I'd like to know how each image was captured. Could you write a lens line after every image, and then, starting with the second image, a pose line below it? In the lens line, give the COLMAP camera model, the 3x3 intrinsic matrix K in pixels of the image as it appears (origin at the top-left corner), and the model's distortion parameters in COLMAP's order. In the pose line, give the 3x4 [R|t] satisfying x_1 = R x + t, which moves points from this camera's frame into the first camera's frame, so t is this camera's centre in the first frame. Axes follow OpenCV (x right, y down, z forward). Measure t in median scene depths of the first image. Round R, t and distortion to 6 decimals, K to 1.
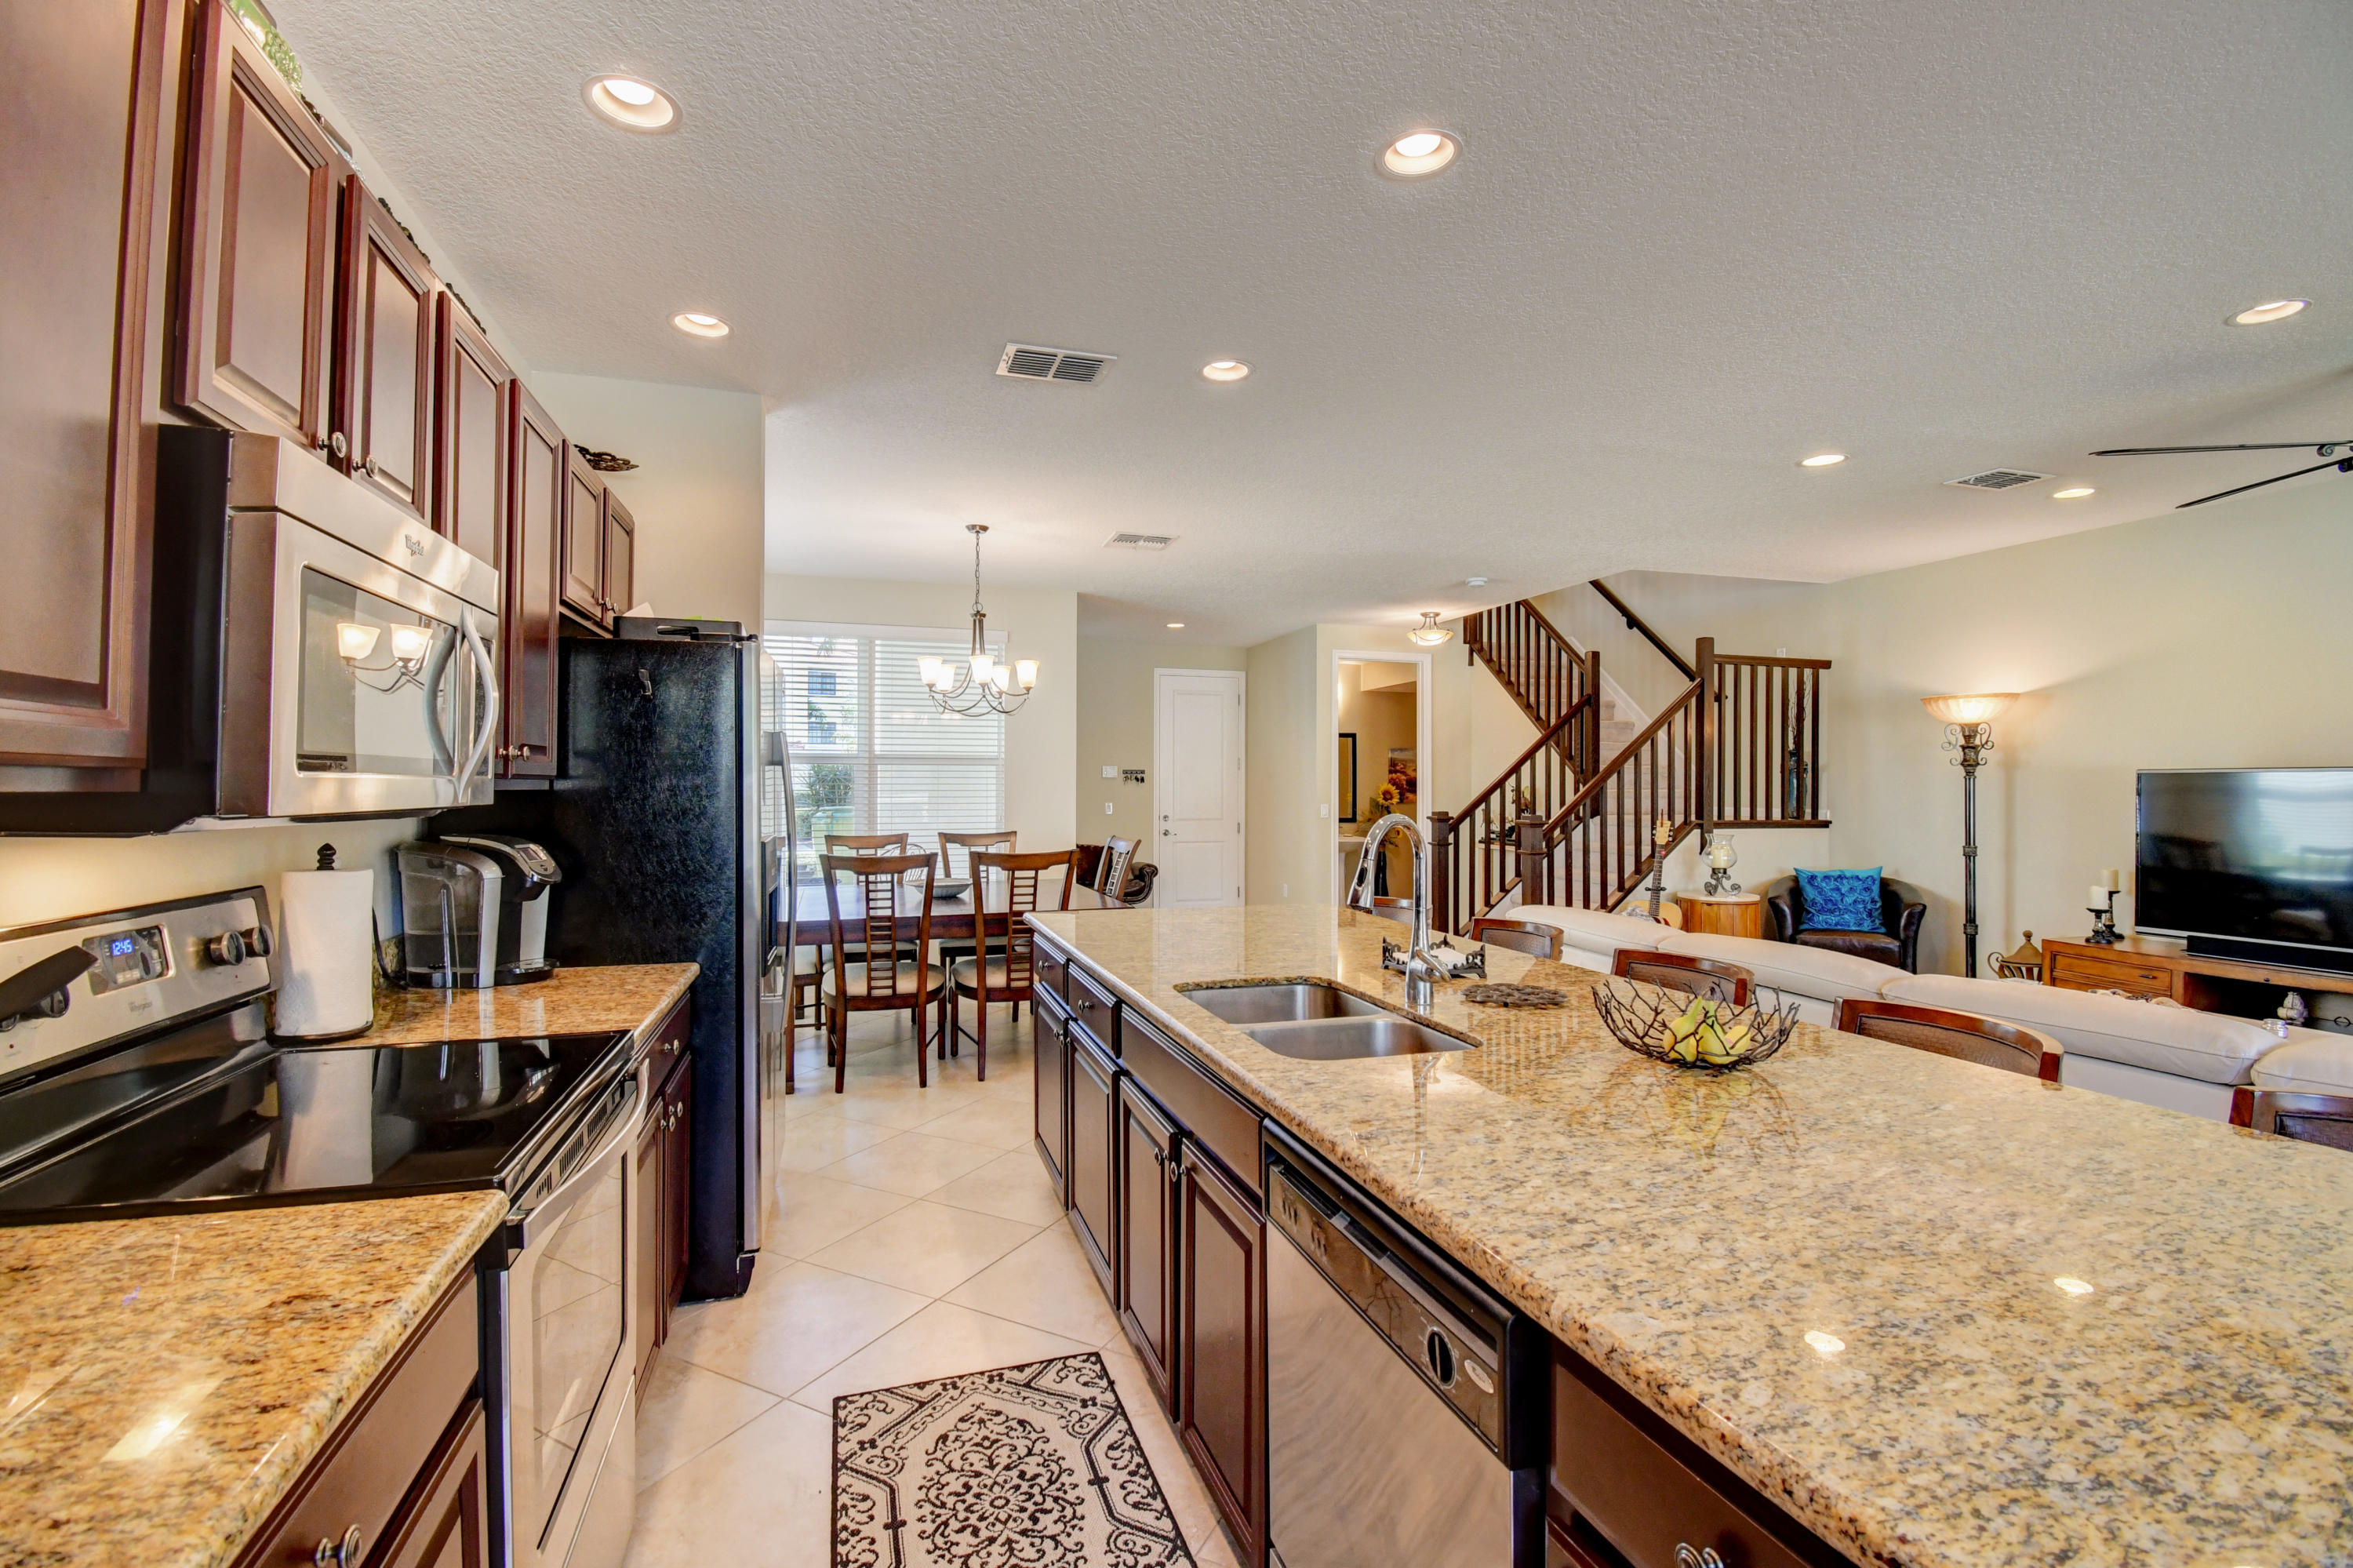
lens RADIAL K [[1041.7, 0, 1171.3], [0, 1041.7, 782.8], [0, 0, 1]] dist [0.019042, -0.026380]
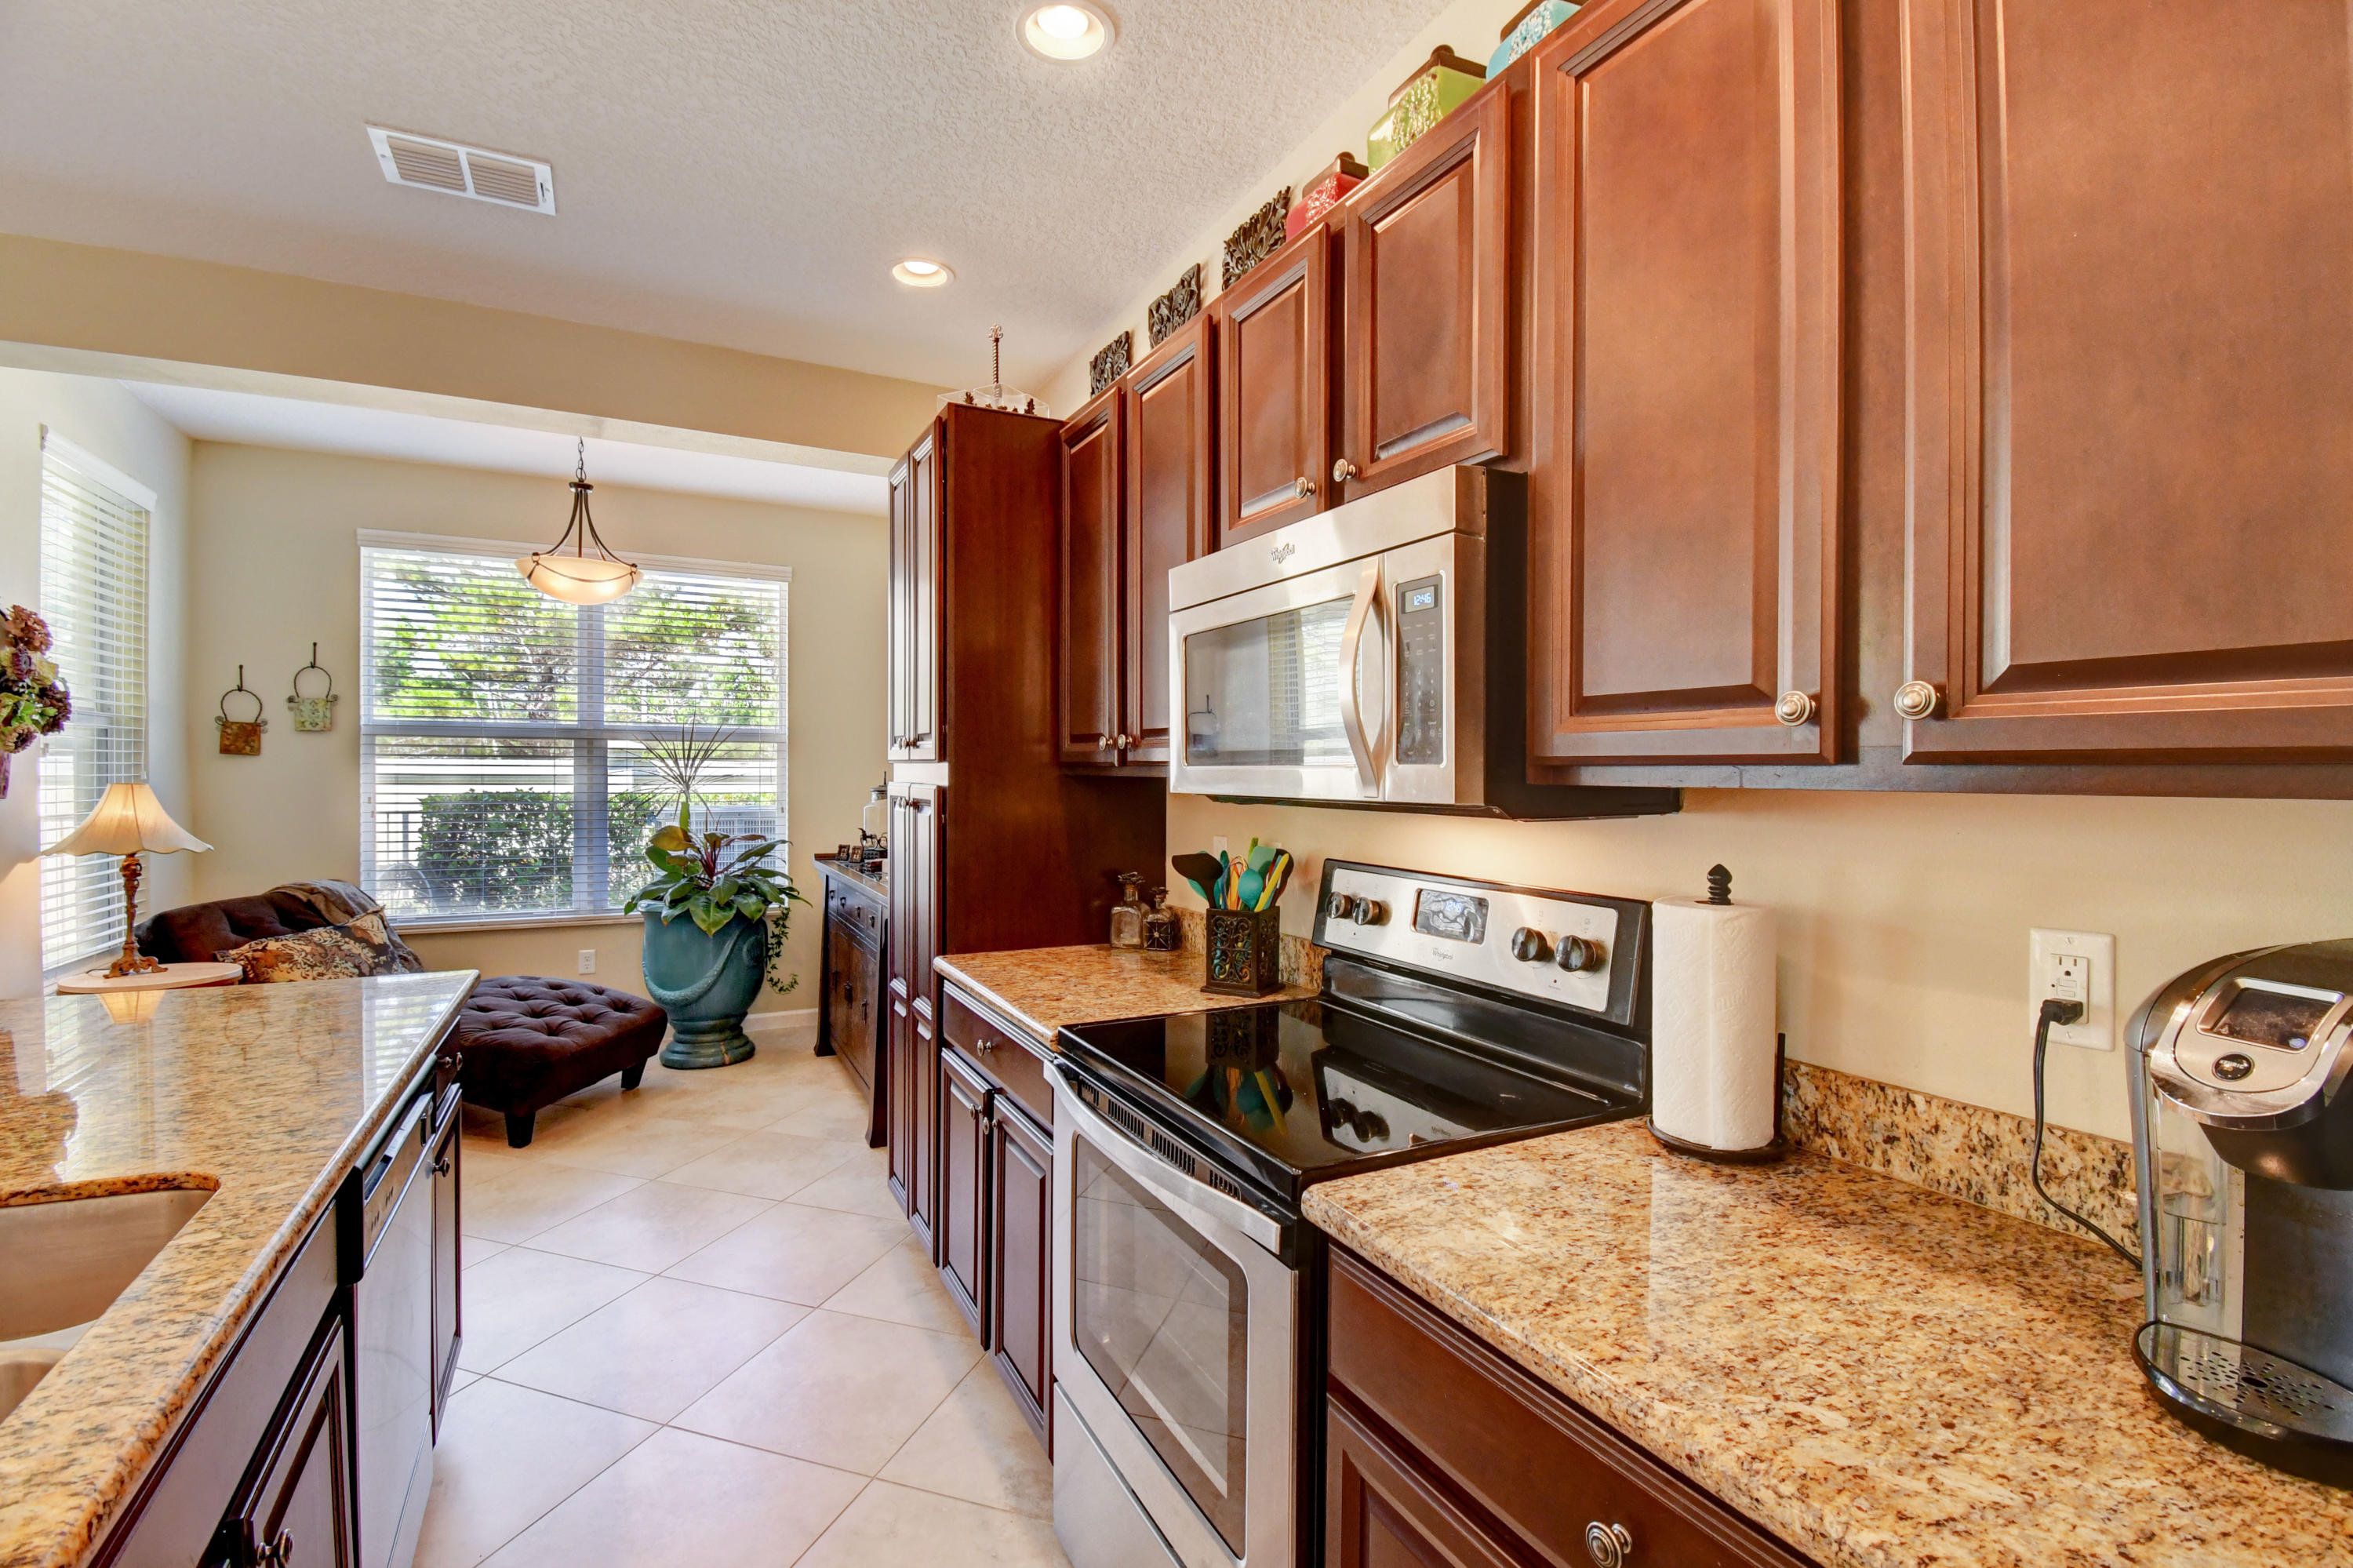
lens RADIAL K [[1041.7, 0, 1171.3], [0, 1041.7, 782.8], [0, 0, 1]] dist [0.019042, -0.026380]
pose [[-0.985183, -0.007599, -0.171336, -0.224417], [-0.008337, 0.999959, 0.003589, 0.003856], [0.171301, 0.004964, -0.985206, 1.066251]]
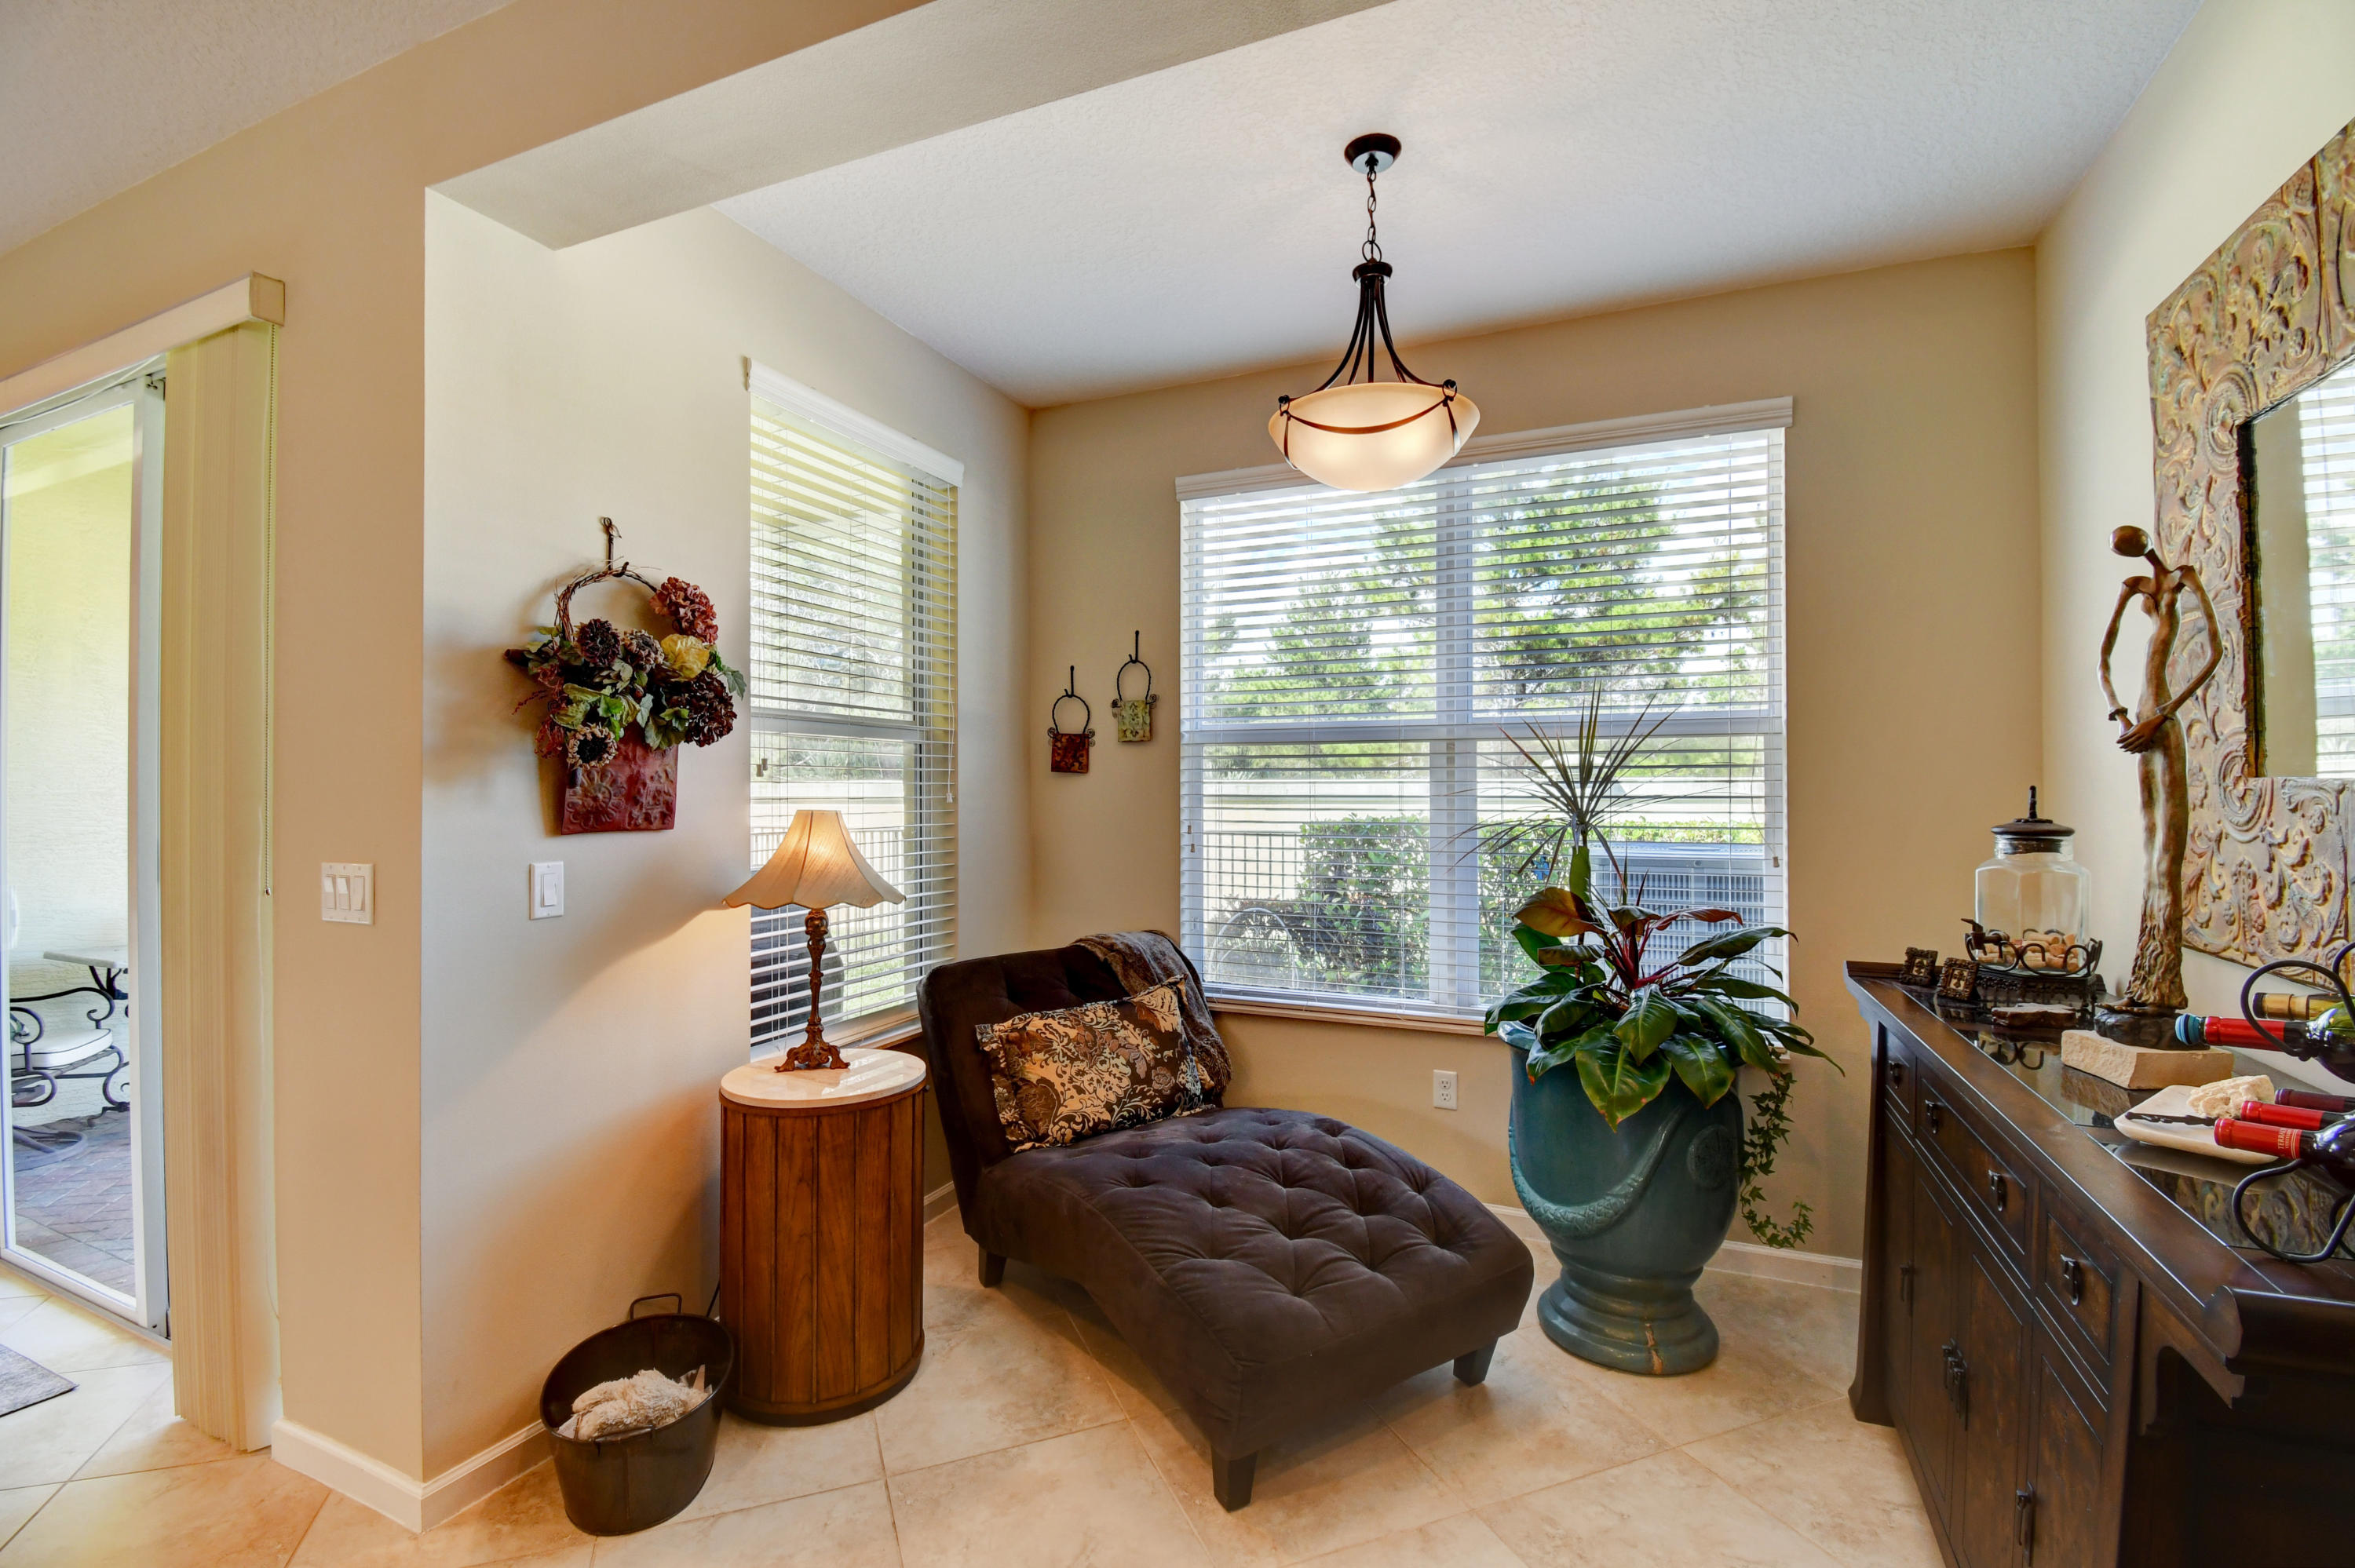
lens RADIAL K [[1042.4, 0, 1172.3], [0, 1042.4, 782.8], [0, 0, 1]] dist [0.019042, -0.026380]
pose [[-0.753639, 0.001957, 0.657286, -0.070628], [-0.004880, 0.999951, -0.008573, 0.002311], [-0.657270, -0.009668, -0.753593, 0.177746]]
